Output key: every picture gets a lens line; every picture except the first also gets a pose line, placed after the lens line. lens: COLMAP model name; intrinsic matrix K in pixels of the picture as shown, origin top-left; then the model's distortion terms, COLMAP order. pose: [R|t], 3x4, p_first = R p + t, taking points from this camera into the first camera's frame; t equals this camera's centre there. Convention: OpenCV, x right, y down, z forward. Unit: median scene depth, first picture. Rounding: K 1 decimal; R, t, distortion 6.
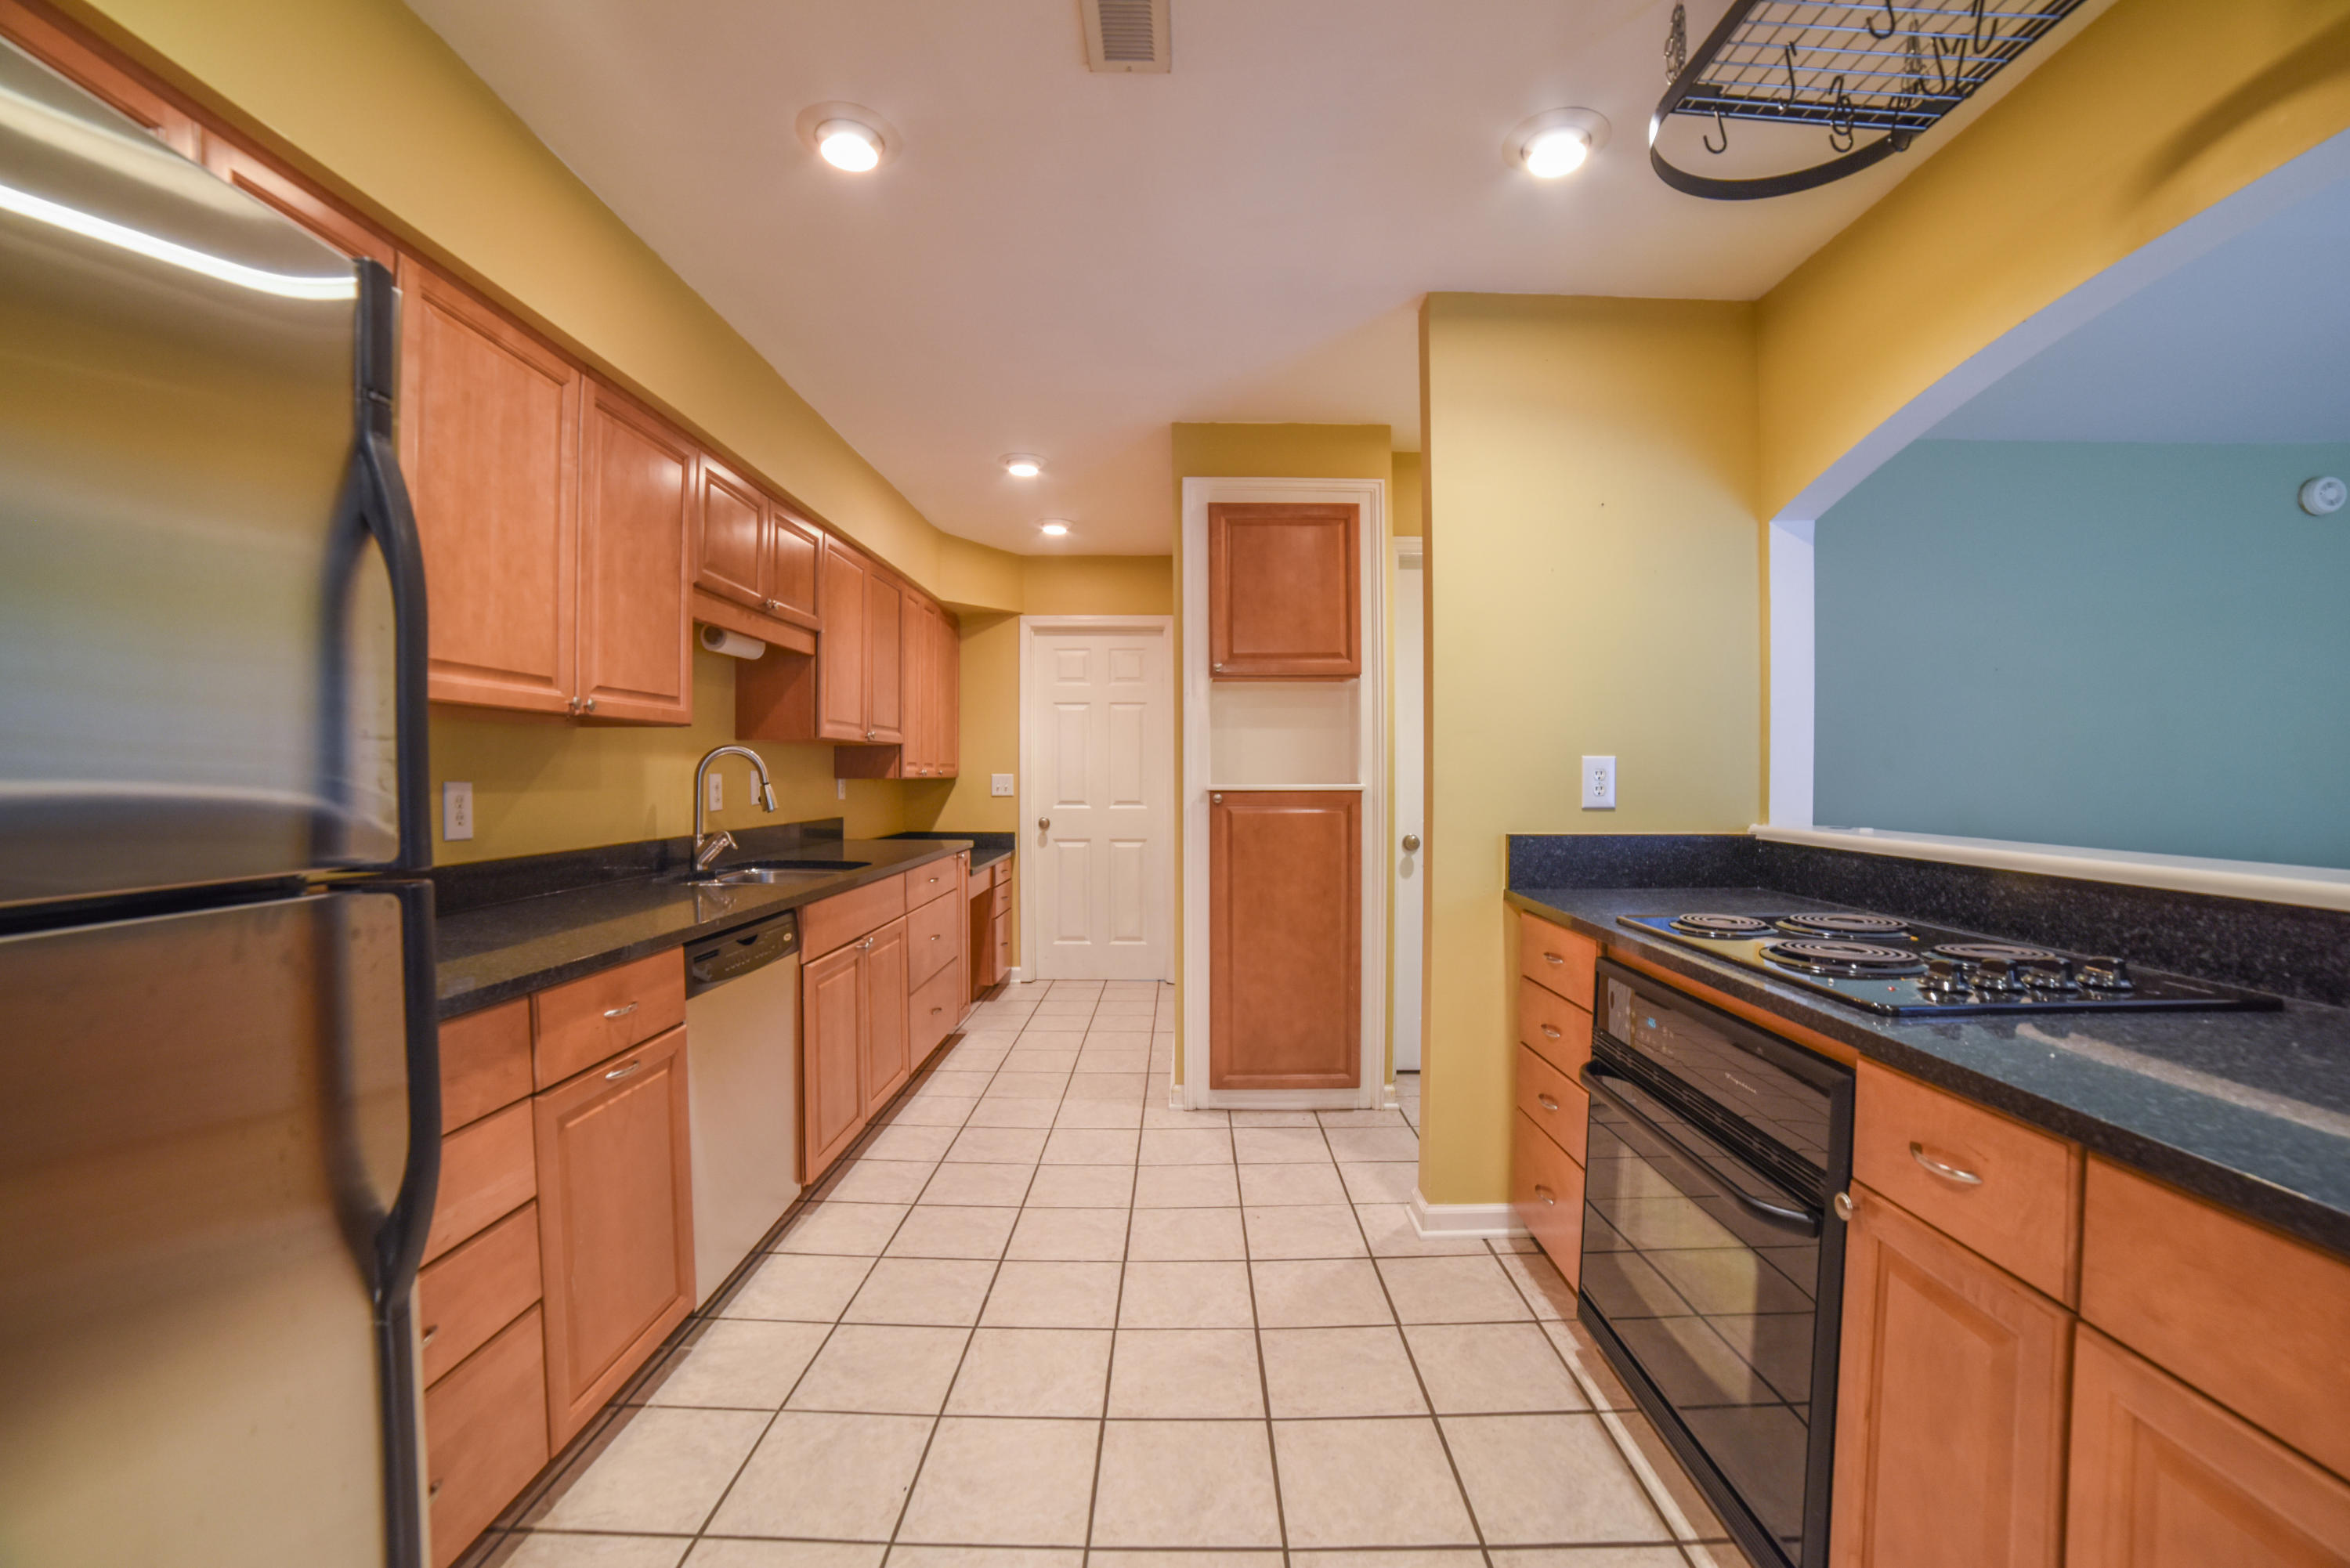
lens RADIAL K [[964.2, 0, 1183.2], [0, 964.2, 789.0], [0, 0, 1]] dist [-0.102460, 0.034584]
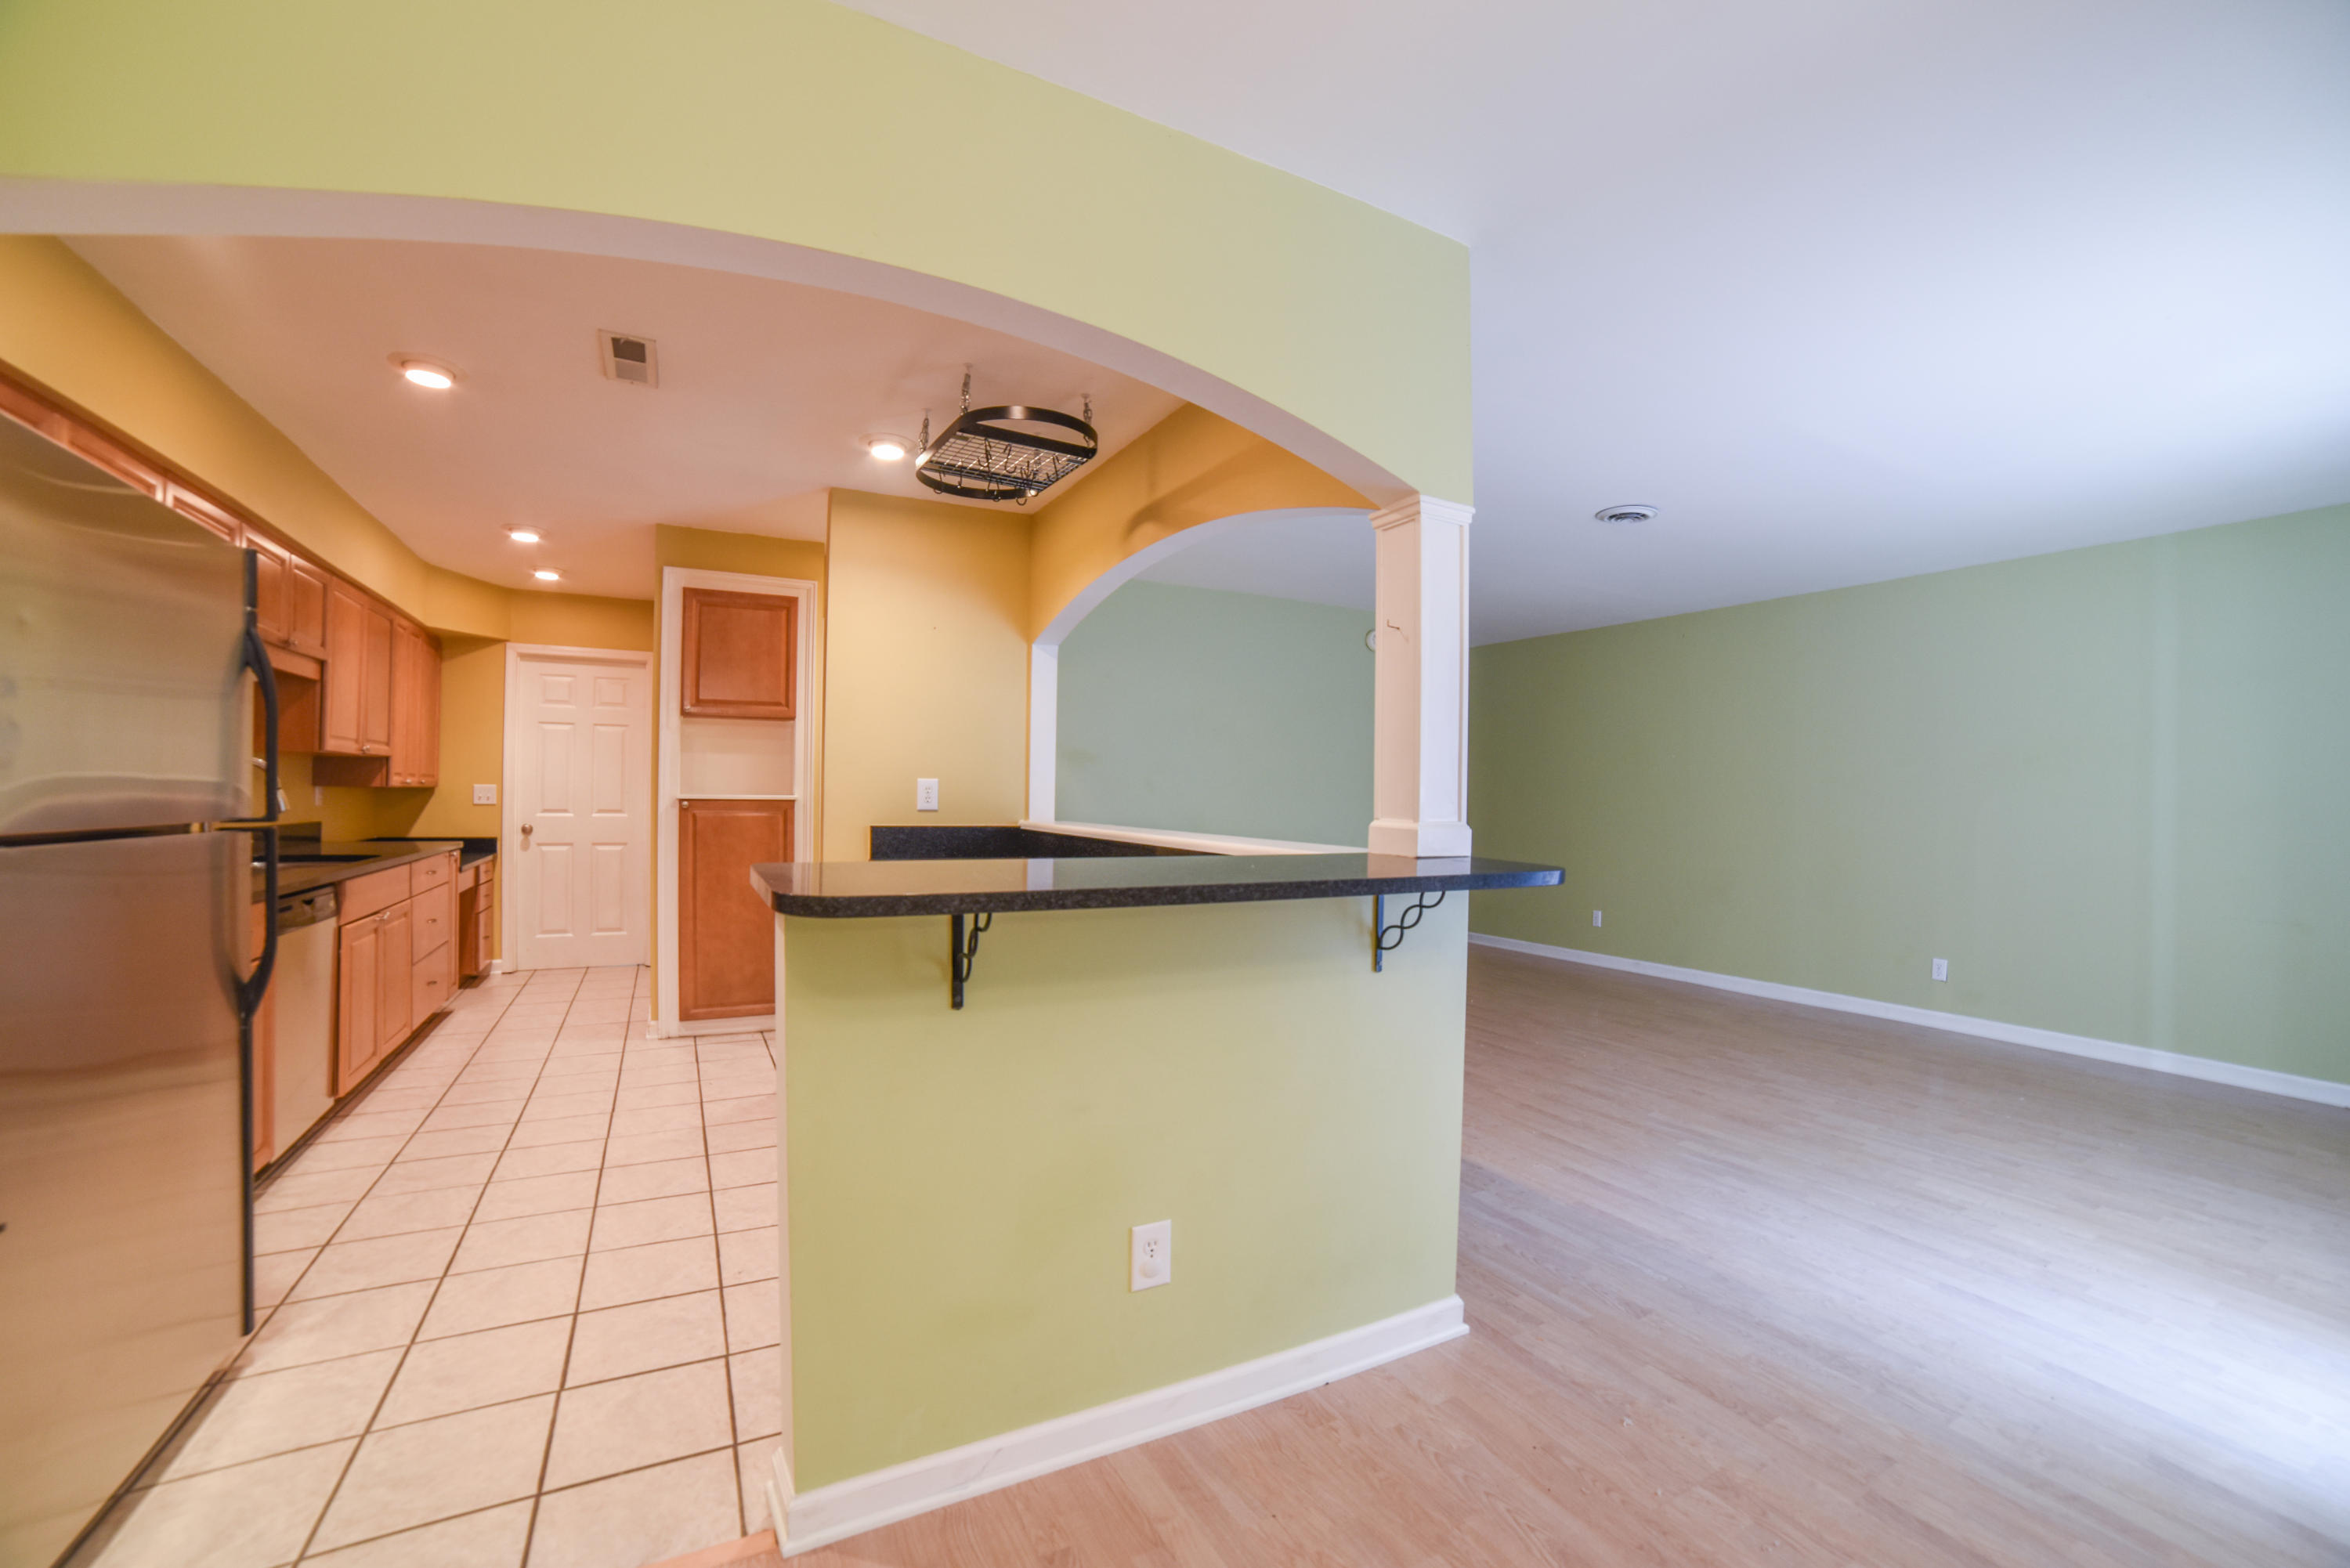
lens RADIAL K [[964.2, 0, 1183.2], [0, 964.2, 789.0], [0, 0, 1]] dist [-0.102460, 0.034584]
pose [[0.877880, 0.013387, 0.478693, 0.017835], [-0.004703, 0.999802, -0.019336, 0.009899], [-0.478857, 0.014723, 0.877770, -0.504802]]
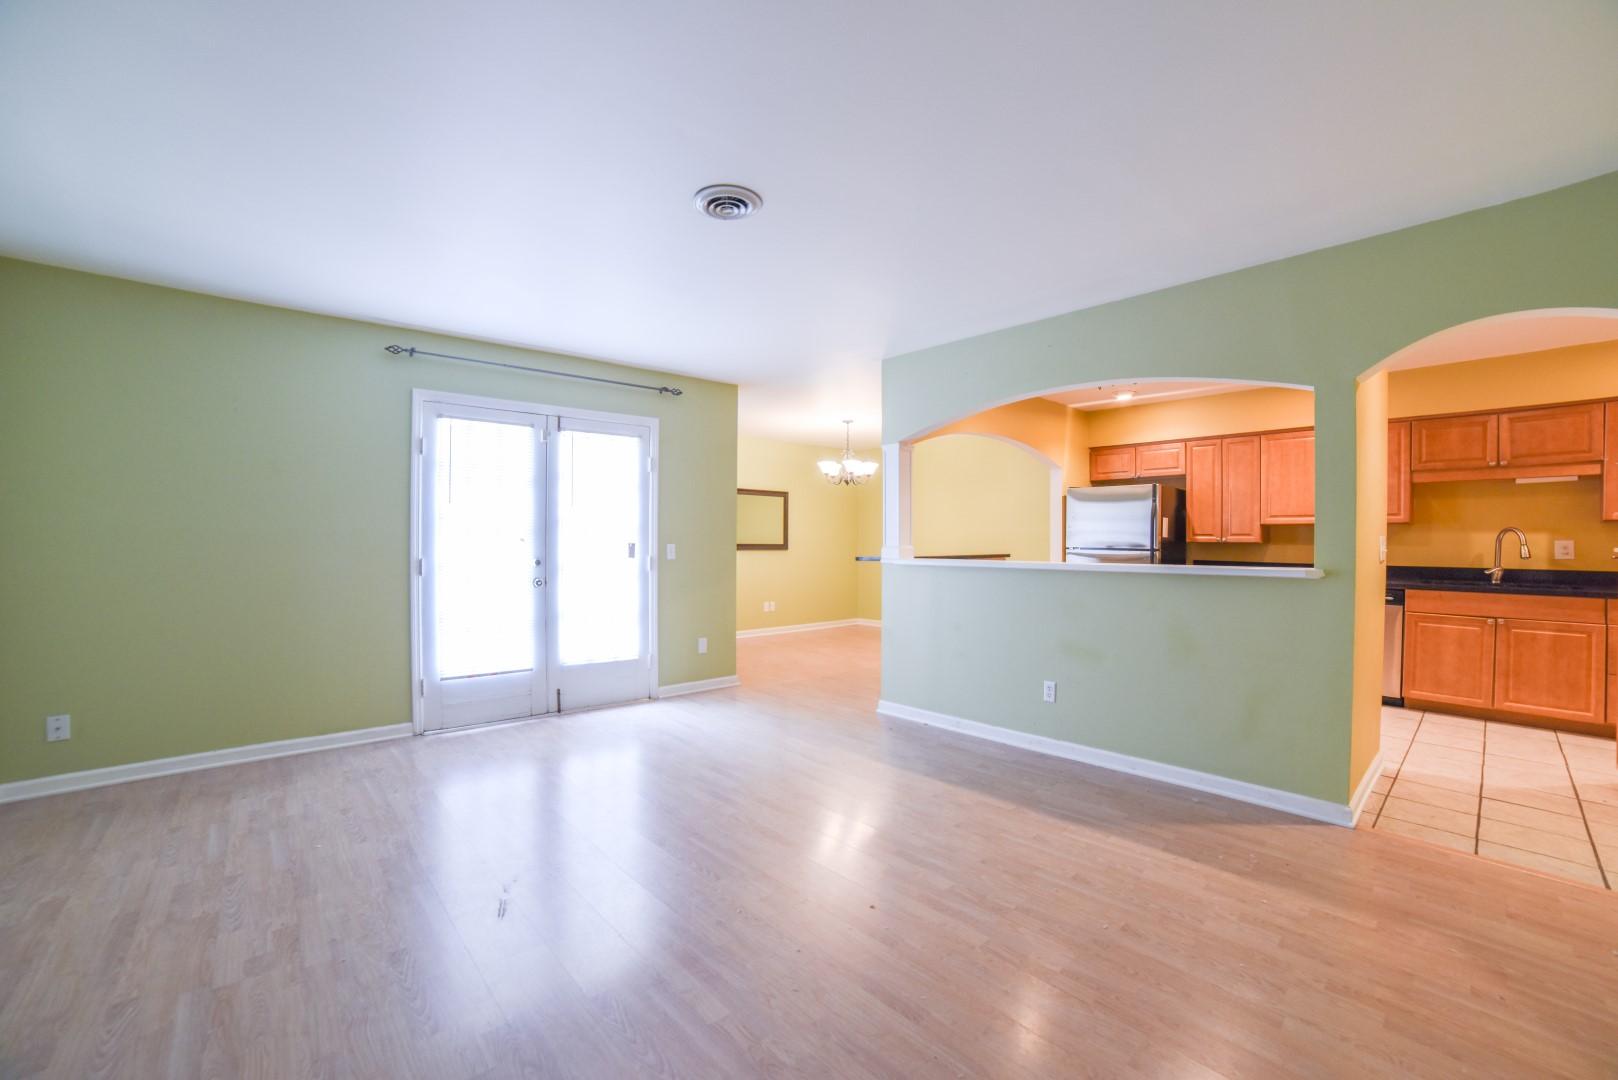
lens RADIAL K [[663.9, 0, 814.6], [0, 663.9, 543.5], [0, 0, 1]] dist [-0.102460, 0.034584]
pose [[-0.741603, 0.001044, -0.670838, 1.495754], [-0.014041, 0.999756, 0.017078, -0.009645], [0.670692, 0.022084, -0.741408, 0.878796]]
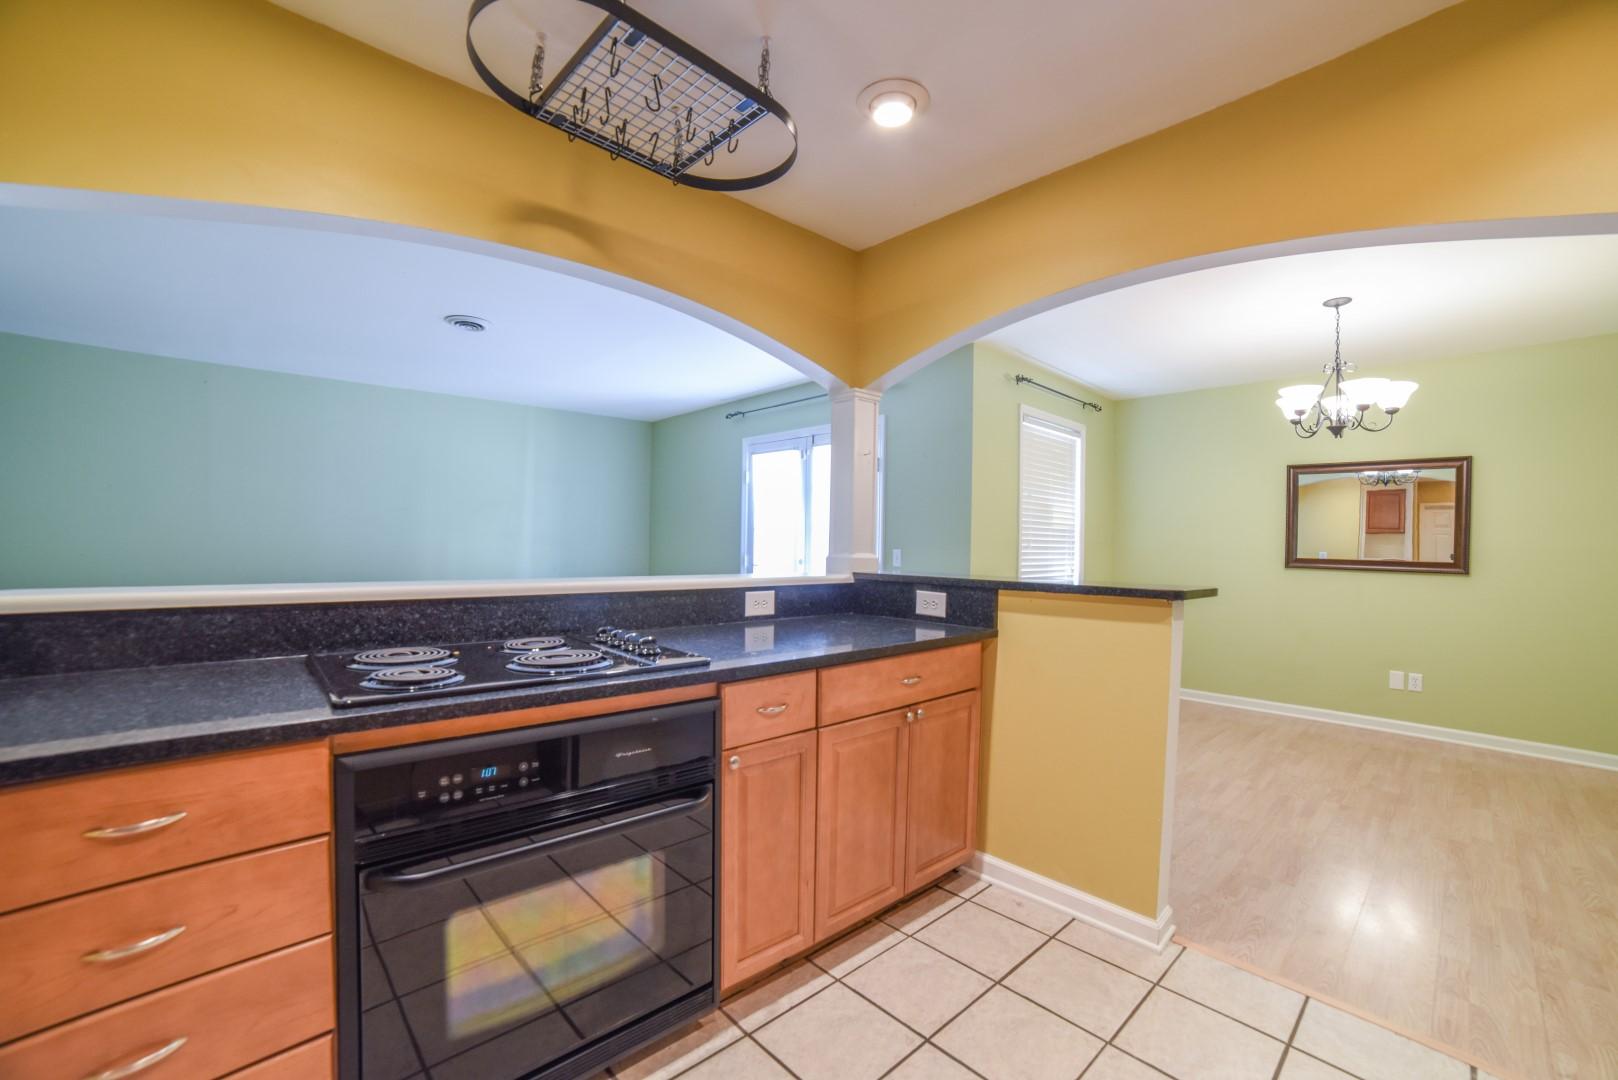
lens RADIAL K [[663.9, 0, 814.6], [0, 663.9, 543.5], [0, 0, 1]] dist [-0.102460, 0.034584]
pose [[-0.688878, -0.015527, 0.724711, -0.127831], [-0.006424, 0.999862, 0.015316, -0.009247], [-0.724849, 0.005895, -0.688883, 0.609379]]
